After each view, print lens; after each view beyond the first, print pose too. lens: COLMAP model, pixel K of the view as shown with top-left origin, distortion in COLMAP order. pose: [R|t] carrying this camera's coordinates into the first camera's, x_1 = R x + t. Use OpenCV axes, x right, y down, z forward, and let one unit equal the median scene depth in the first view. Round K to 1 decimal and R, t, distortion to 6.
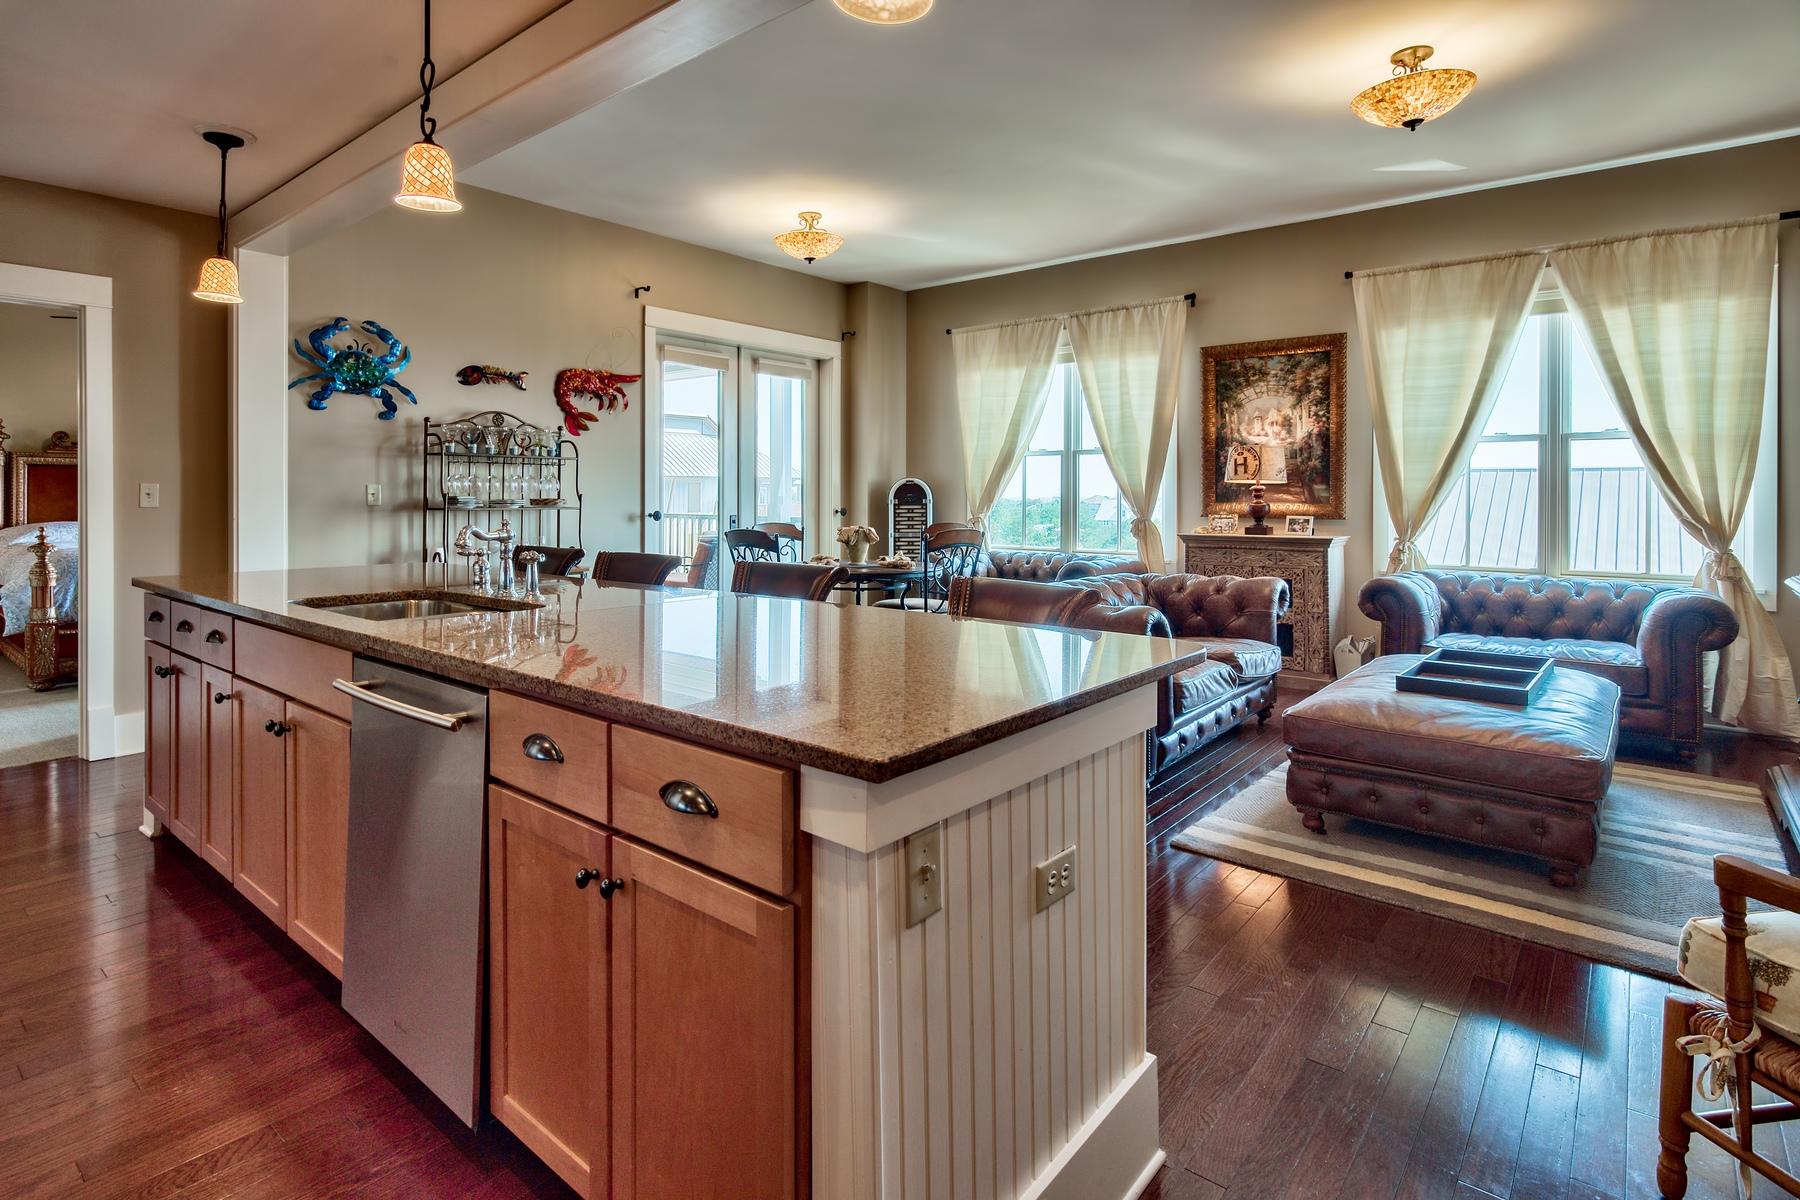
lens RADIAL K [[898.8, 0, 915.3], [0, 898.8, 497.5], [0, 0, 1]] dist [-0.001792, -0.000819]
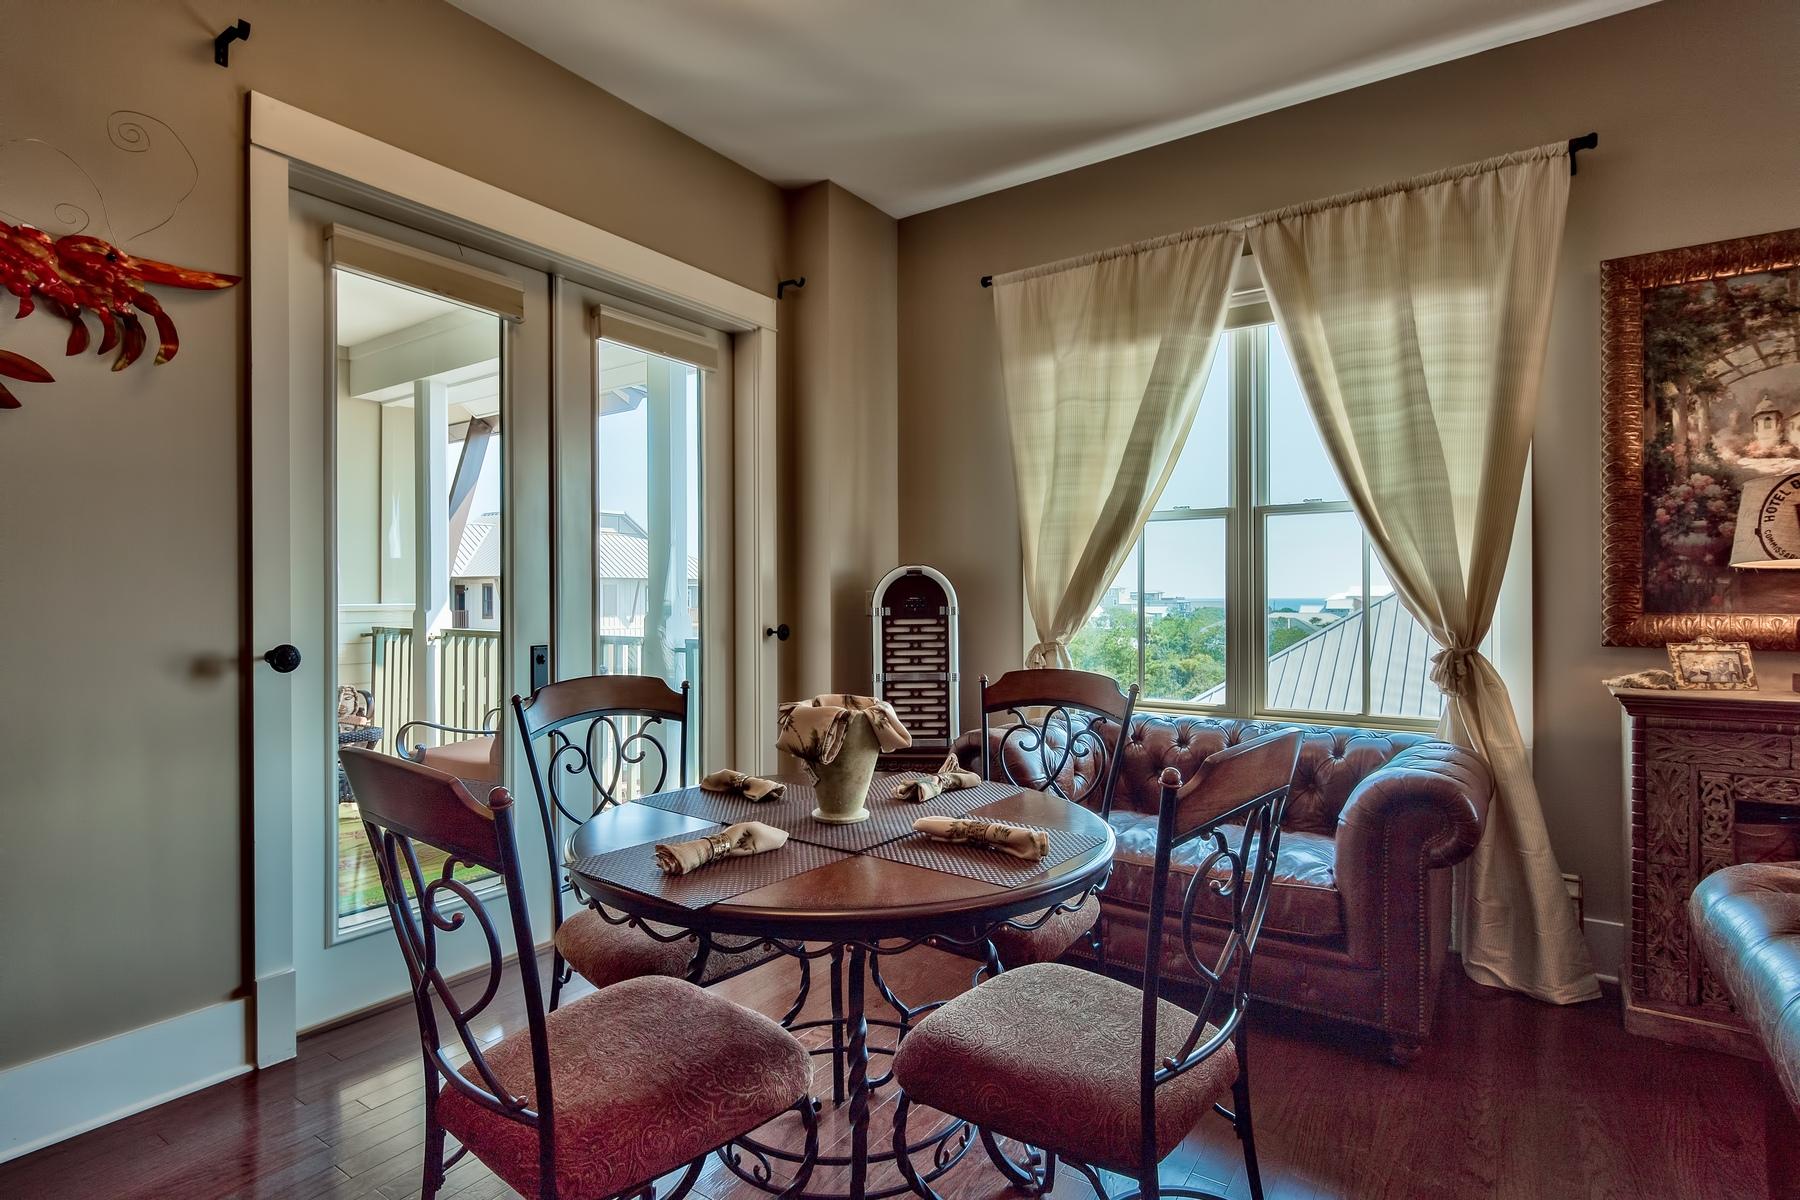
lens RADIAL K [[898.8, 0, 889.4], [0, 898.8, 604.1], [0, 0, 1]] dist [-0.001792, -0.000819]
pose [[0.998731, -0.004535, 0.050160, -0.052156], [0.004226, 0.999972, 0.006254, -0.003239], [-0.050187, -0.006034, 0.998722, 0.563587]]
